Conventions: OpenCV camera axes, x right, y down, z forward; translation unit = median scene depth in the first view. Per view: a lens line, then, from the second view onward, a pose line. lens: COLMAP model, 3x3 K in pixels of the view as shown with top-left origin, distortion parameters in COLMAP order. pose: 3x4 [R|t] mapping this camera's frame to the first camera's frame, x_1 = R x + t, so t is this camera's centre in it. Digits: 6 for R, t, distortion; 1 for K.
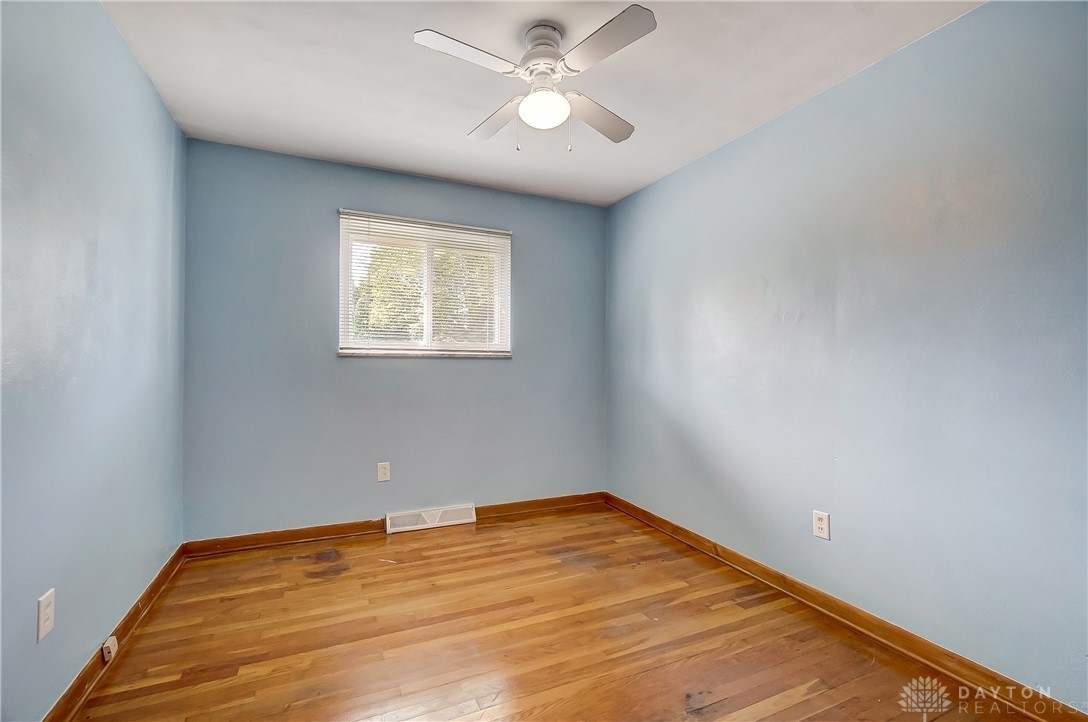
lens RADIAL K [[456.8, 0, 533.9], [0, 456.8, 362.6], [0, 0, 1]] dist [0.000717, 0.000231]
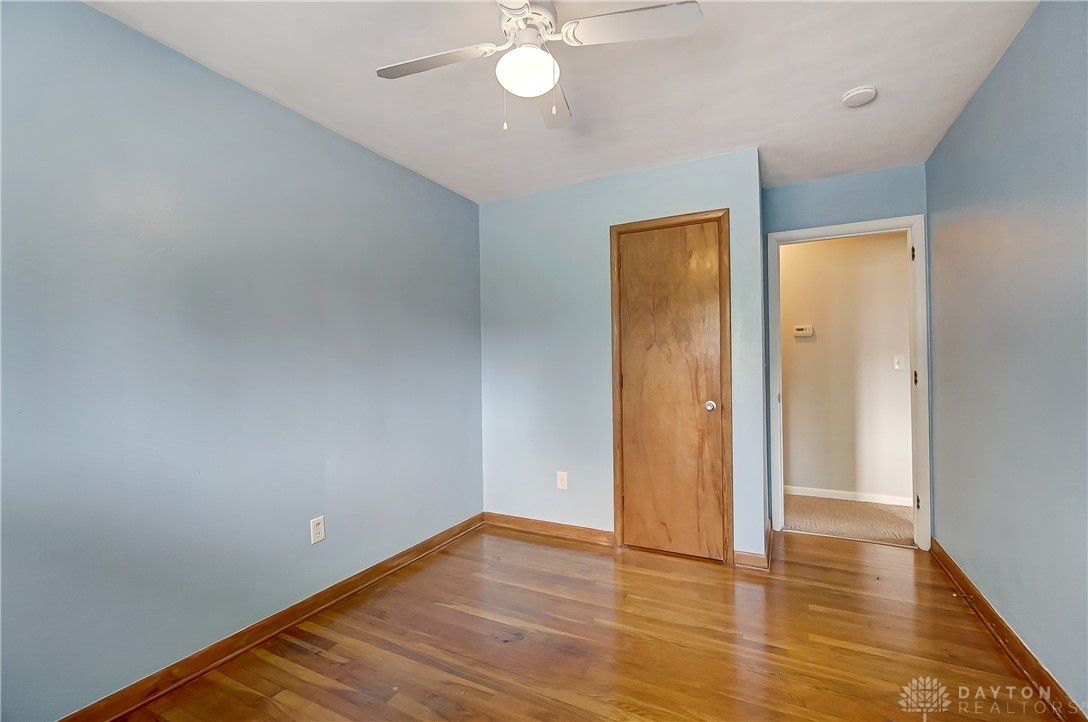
lens RADIAL K [[472.1, 0, 538.1], [0, 472.1, 360.7], [0, 0, 1]] dist [-0.002766, 0.000998]
pose [[-0.623052, 0.013722, 0.782060, -0.539556], [0.007502, 0.999905, -0.011568, -0.017847], [-0.782144, -0.001340, -0.623096, 1.266063]]
